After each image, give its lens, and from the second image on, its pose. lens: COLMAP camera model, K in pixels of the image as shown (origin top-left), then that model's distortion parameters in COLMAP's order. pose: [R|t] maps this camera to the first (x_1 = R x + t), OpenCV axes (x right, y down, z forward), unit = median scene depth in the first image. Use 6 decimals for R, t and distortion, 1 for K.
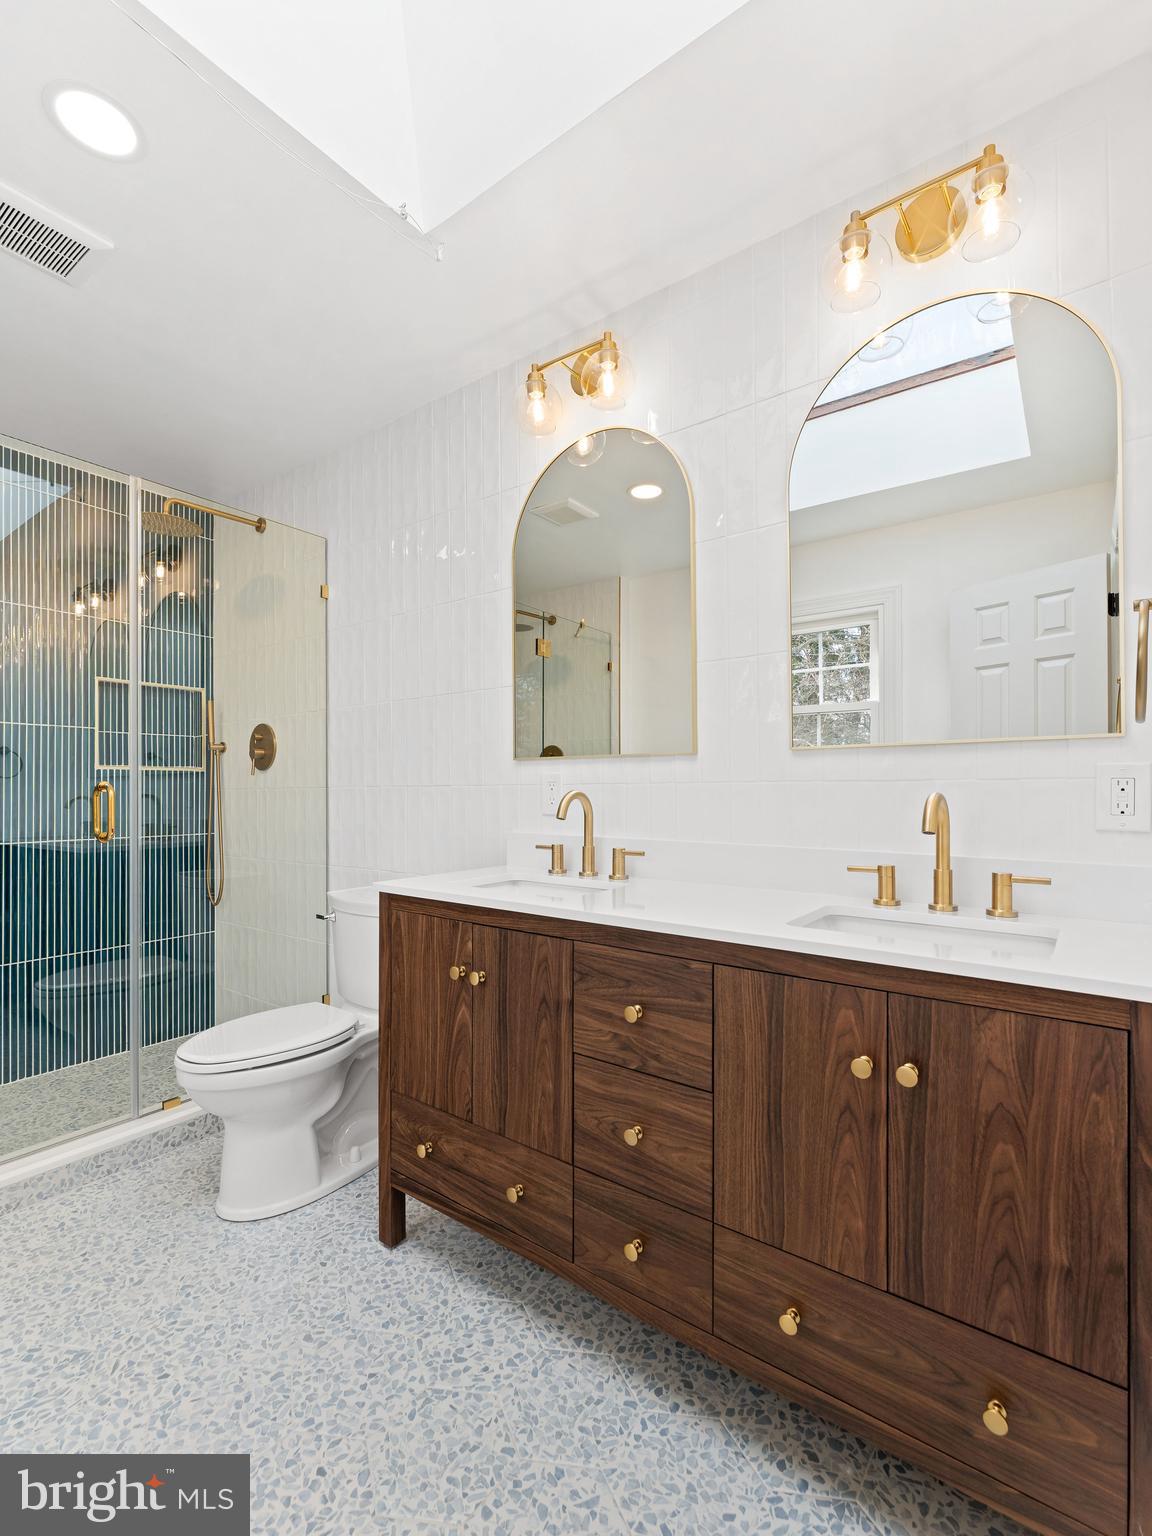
lens RADIAL K [[694.6, 0, 561.5], [0, 694.6, 790.2], [0, 0, 1]] dist [0.003486, -0.000790]
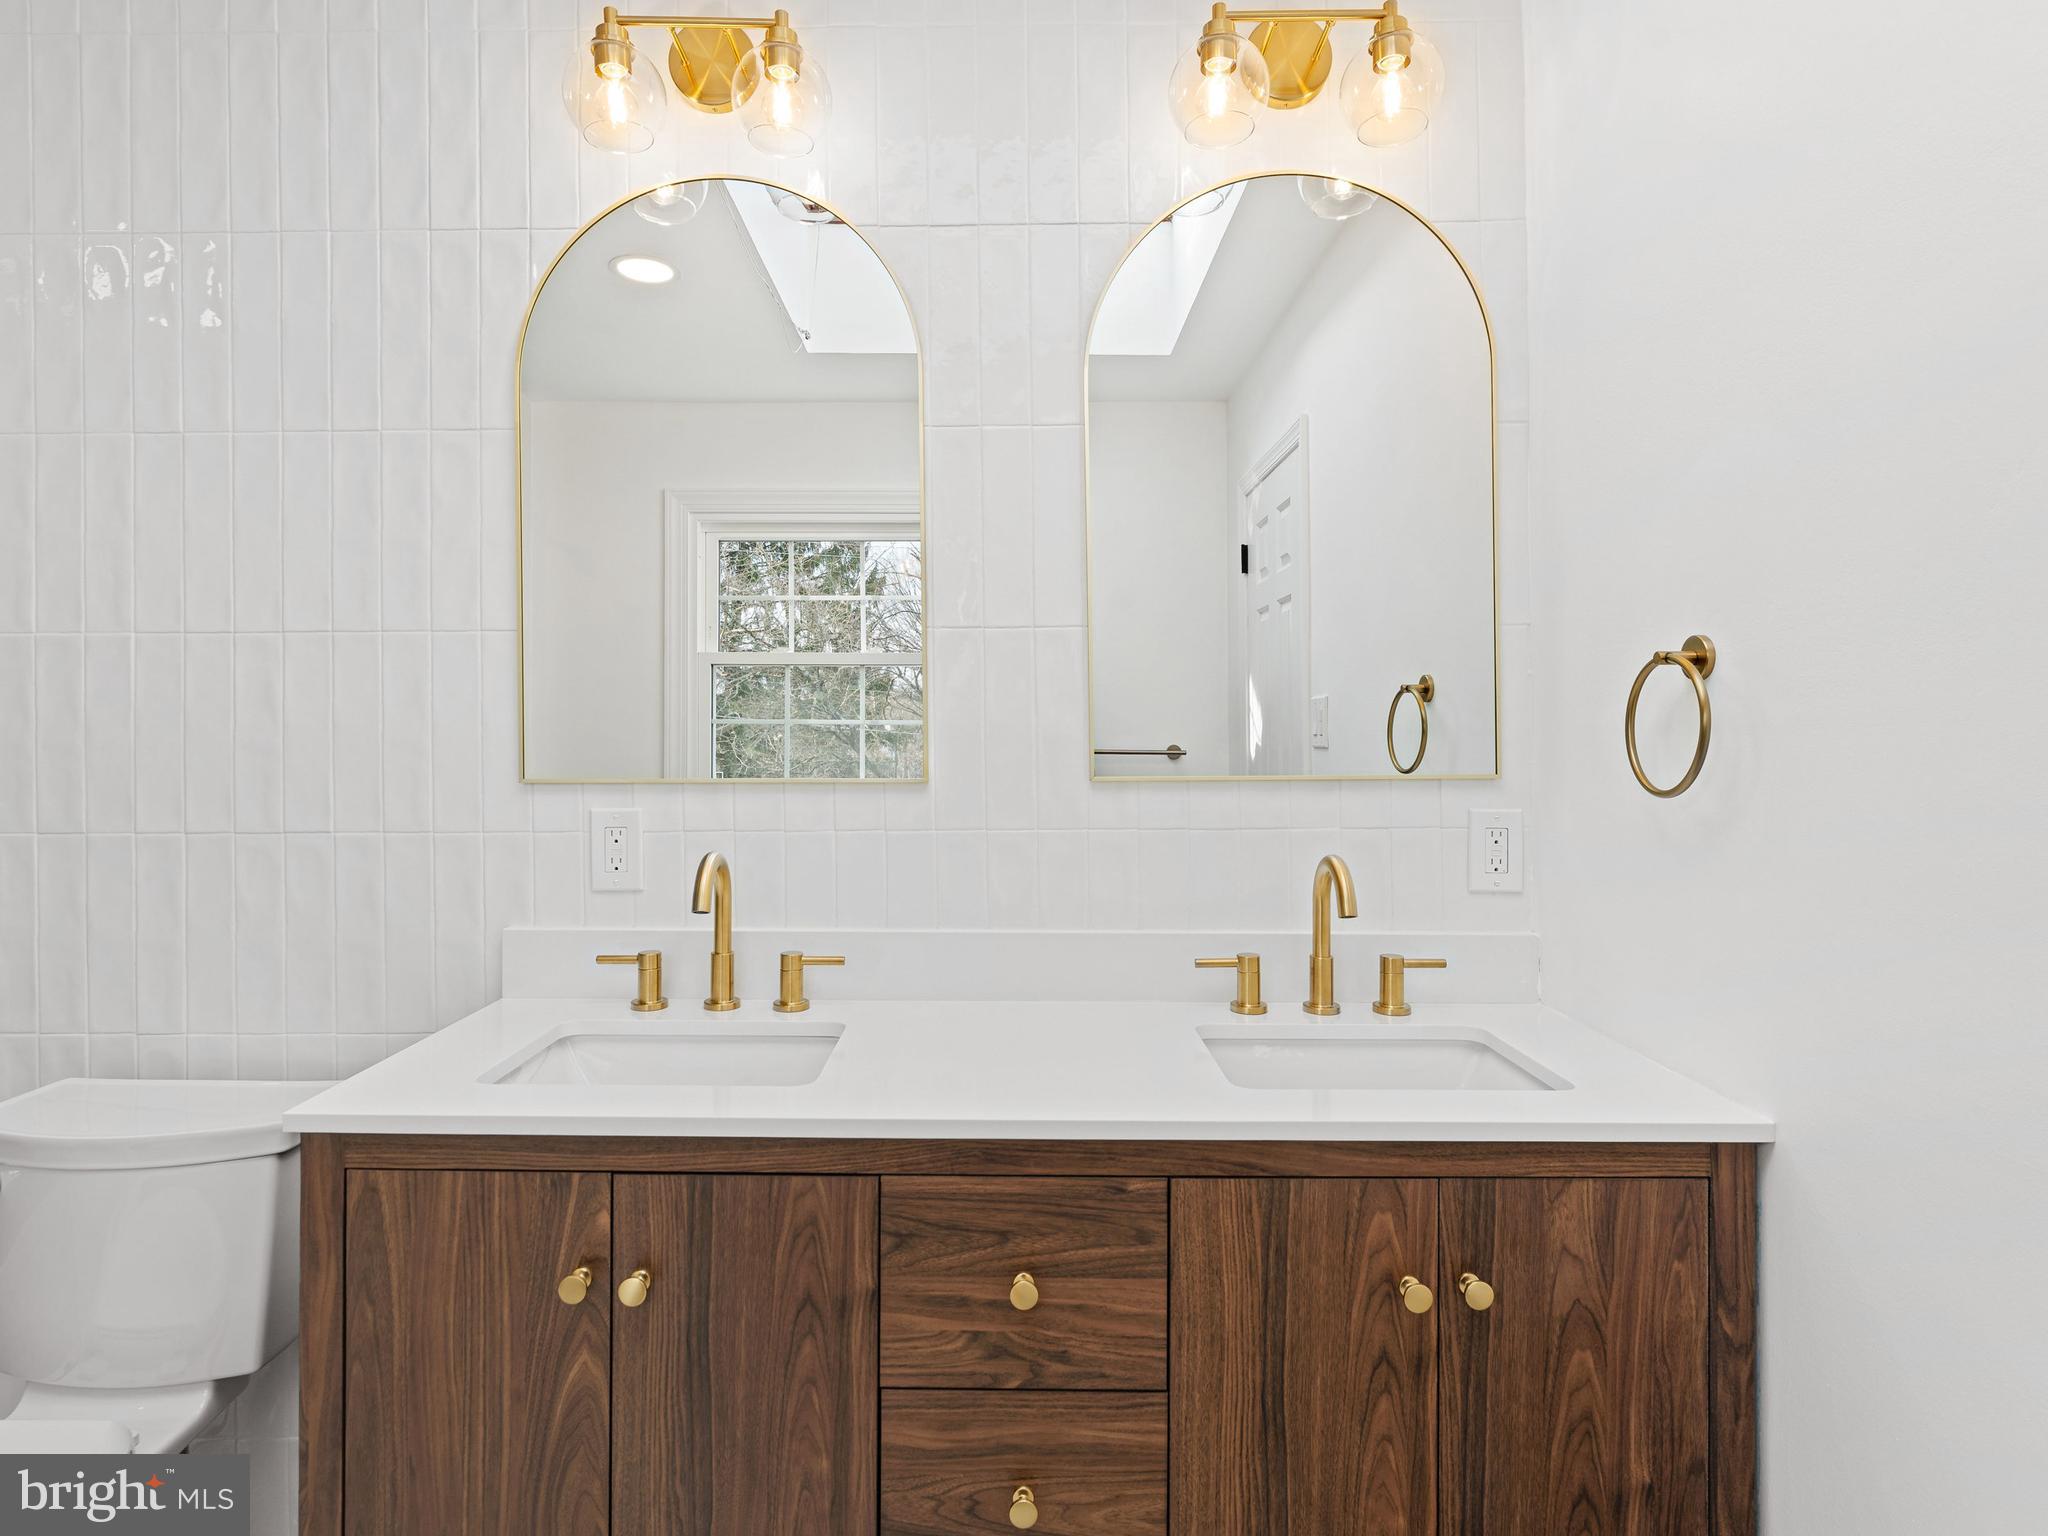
lens RADIAL K [[1100.6, 0, 999.4], [0, 1100.6, 736.9], [0, 0, 1]] dist [-0.003363, -0.000053]
pose [[0.803664, 0.000040, 0.595084, -0.448382], [0.003153, 0.999986, -0.004325, -0.124338], [-0.595075, 0.005353, 0.803652, 0.301038]]
